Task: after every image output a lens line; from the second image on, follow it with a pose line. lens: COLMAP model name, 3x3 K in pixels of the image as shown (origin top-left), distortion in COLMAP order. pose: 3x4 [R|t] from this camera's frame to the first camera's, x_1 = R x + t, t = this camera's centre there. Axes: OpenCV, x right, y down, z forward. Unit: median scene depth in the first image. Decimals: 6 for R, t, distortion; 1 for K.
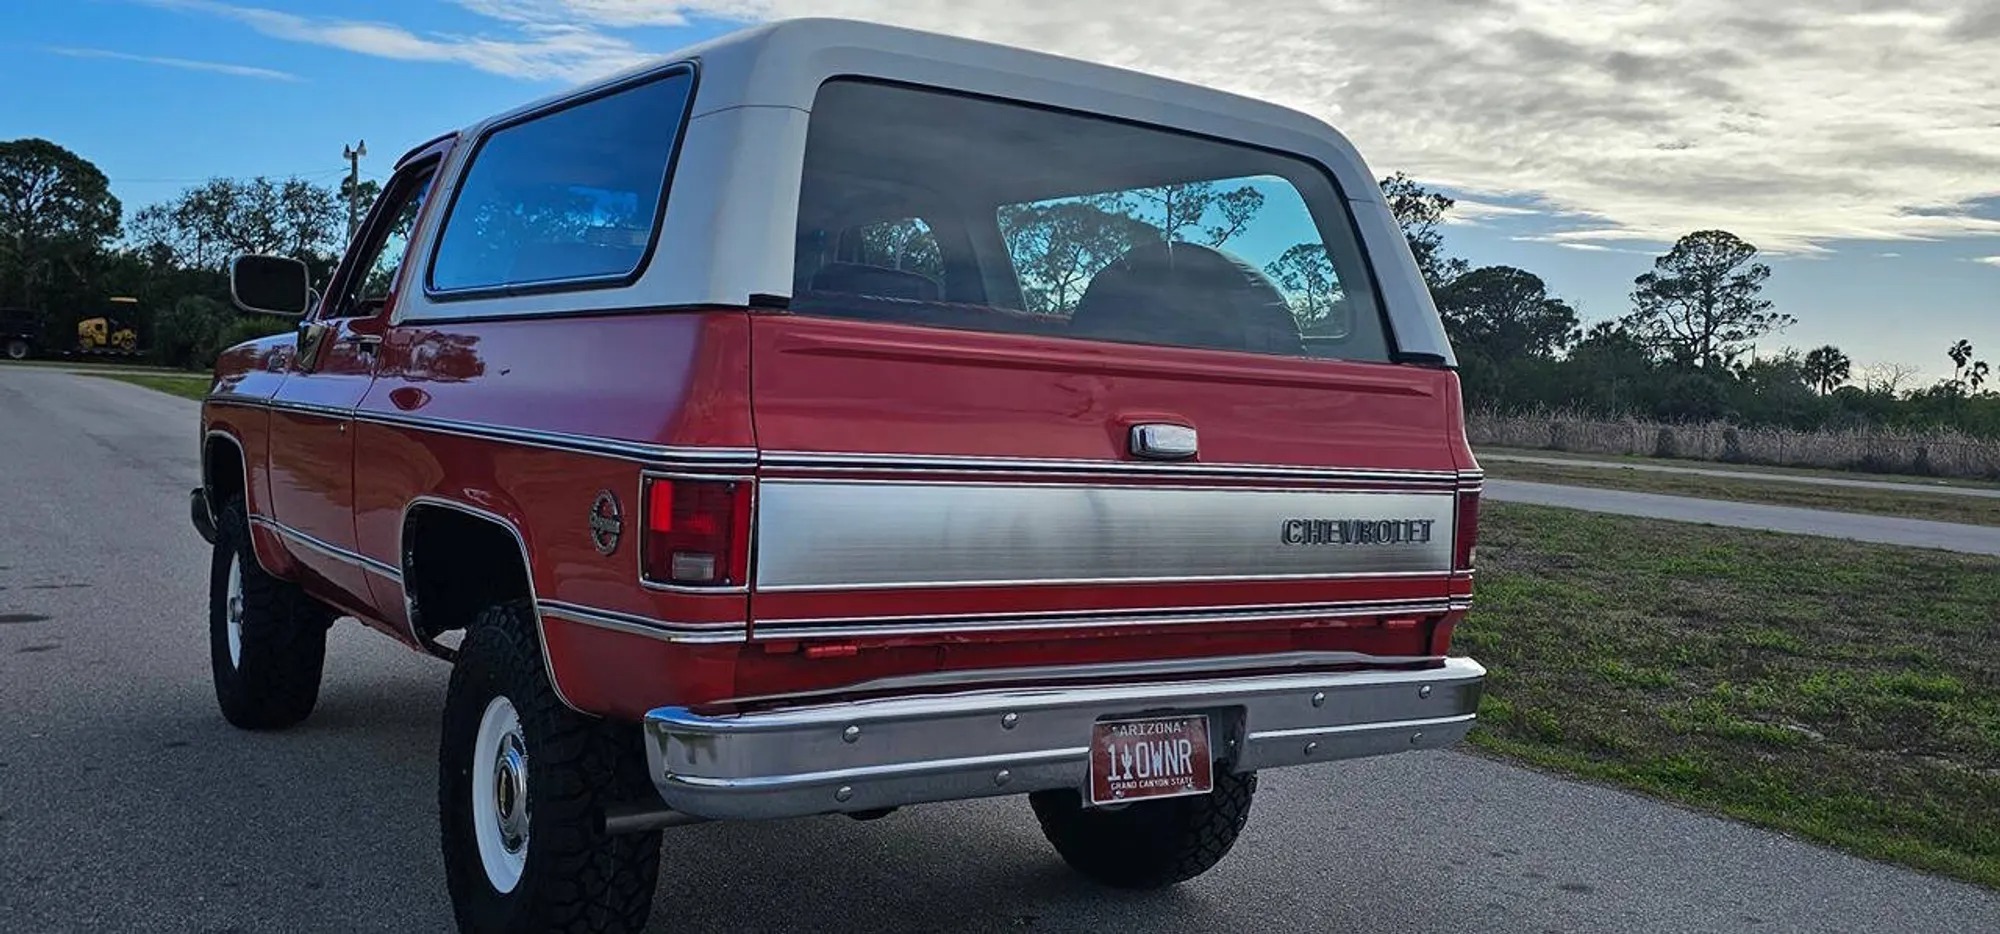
lens RADIAL K [[1656.3, 0, 995.5], [0, 1656.3, 472.7], [0, 0, 1]] dist [0.043886, -0.001513]
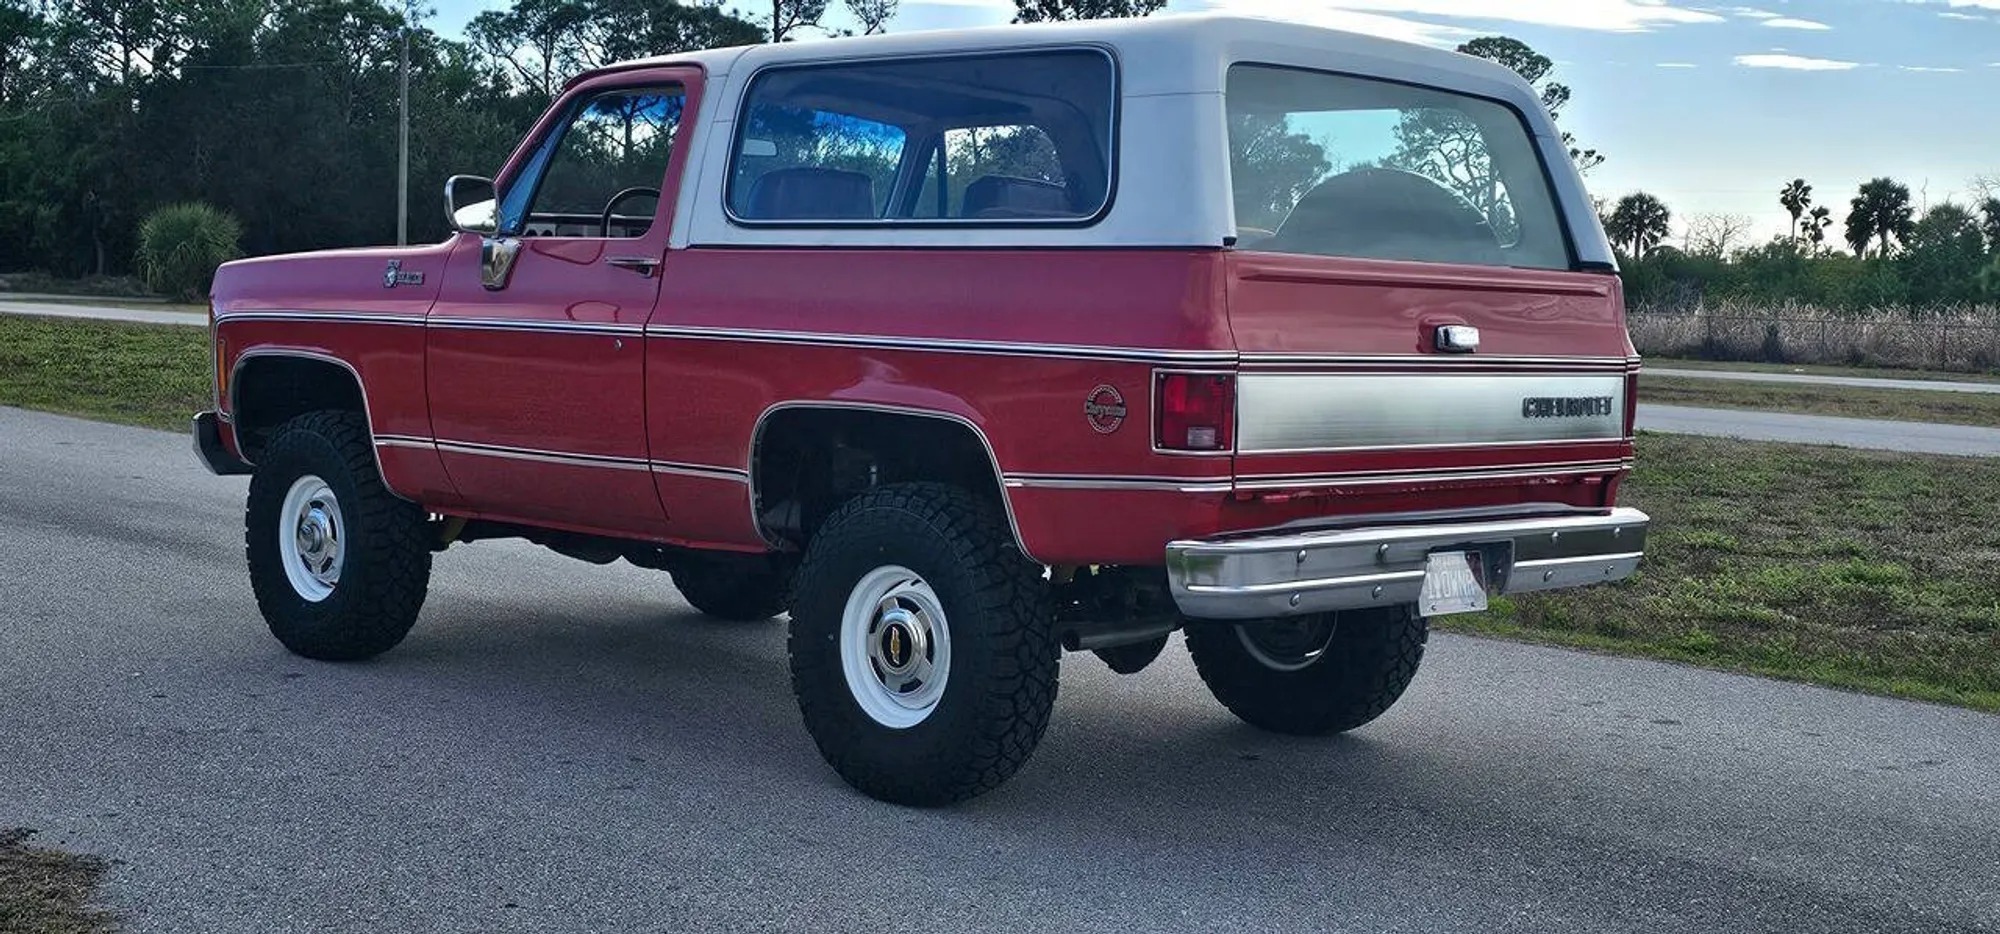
lens RADIAL K [[2372.3, 0, 1000.0], [0, 2372.3, 467.0], [0, 0, 1]] dist [0.091629, -0.050708]
pose [[0.980262, -0.032935, 0.194940, -0.530588], [0.026263, 0.998981, 0.036714, 0.003437], [-0.195951, -0.030869, 0.980128, -0.655163]]
